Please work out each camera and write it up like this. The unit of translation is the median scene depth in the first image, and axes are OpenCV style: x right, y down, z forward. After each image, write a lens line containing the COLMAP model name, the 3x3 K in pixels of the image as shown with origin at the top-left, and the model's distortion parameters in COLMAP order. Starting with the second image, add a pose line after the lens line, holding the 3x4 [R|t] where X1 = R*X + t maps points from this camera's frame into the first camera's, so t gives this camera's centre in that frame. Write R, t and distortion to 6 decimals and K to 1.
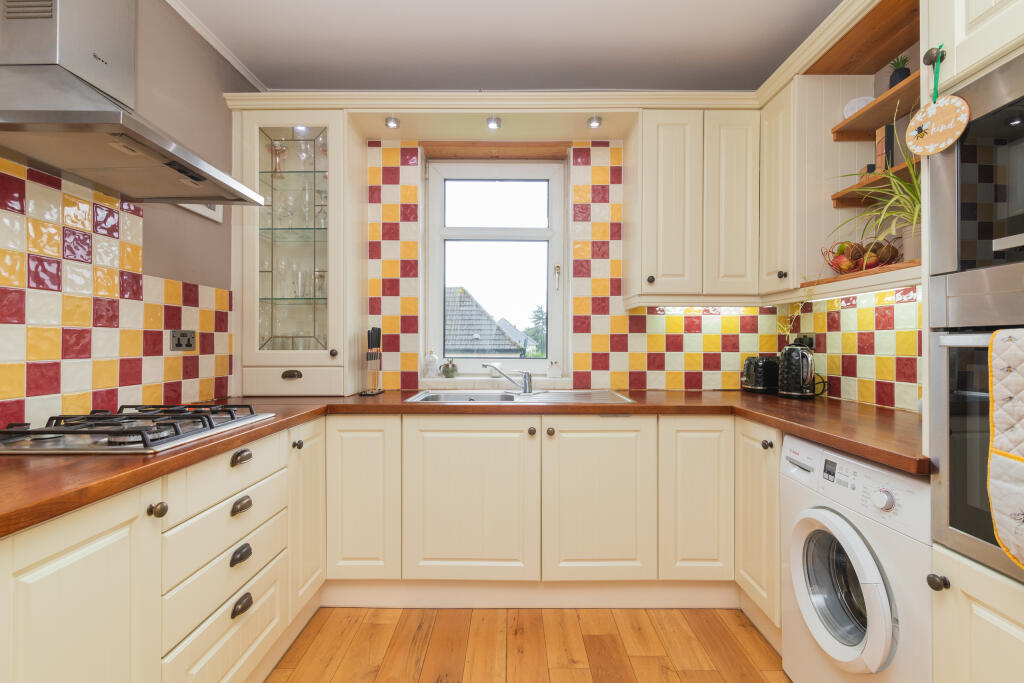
lens RADIAL K [[467.4, 0, 510.6], [0, 467.4, 343.5], [0, 0, 1]] dist [0.000397, 0.000125]
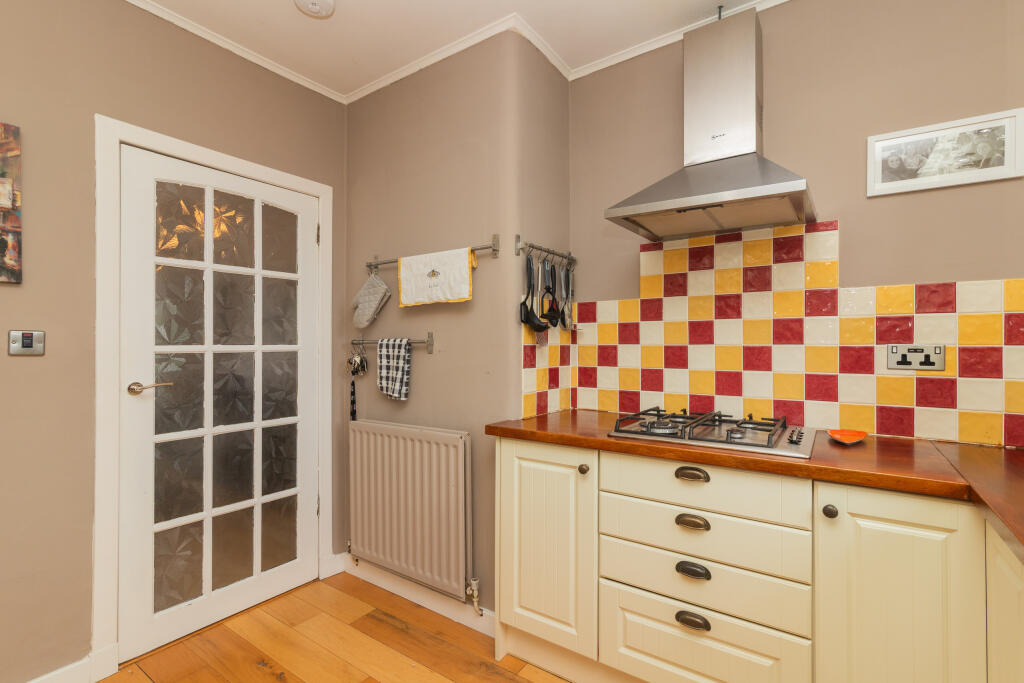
lens RADIAL K [[467.4, 0, 519.5], [0, 467.4, 341.9], [0, 0, 1]] dist [0.000397, 0.000125]
pose [[-0.562681, -0.007570, -0.826640, 0.335467], [-0.002304, 0.999969, -0.007589, -0.025033], [0.826671, -0.002366, -0.562680, 0.890648]]
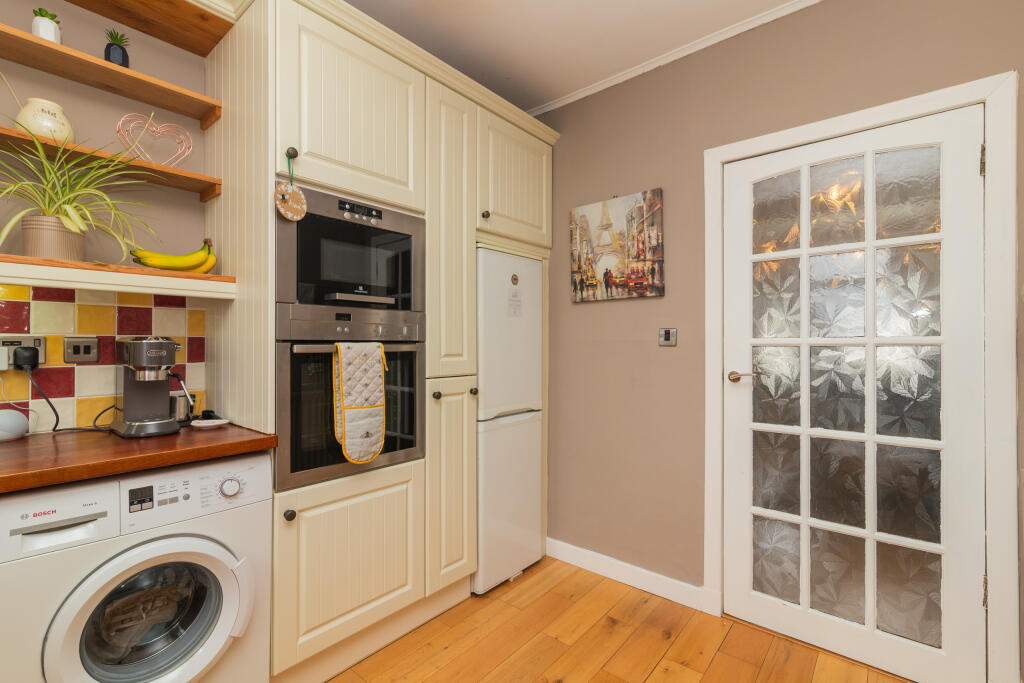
lens RADIAL K [[467.4, 0, 512.8], [0, 467.4, 341.2], [0, 0, 1]] dist [0.000397, 0.000125]
pose [[-0.773056, 0.003309, 0.634329, -0.276521], [-0.000571, 0.999982, -0.005913, -0.010975], [-0.634337, -0.004933, -0.773041, 0.855657]]
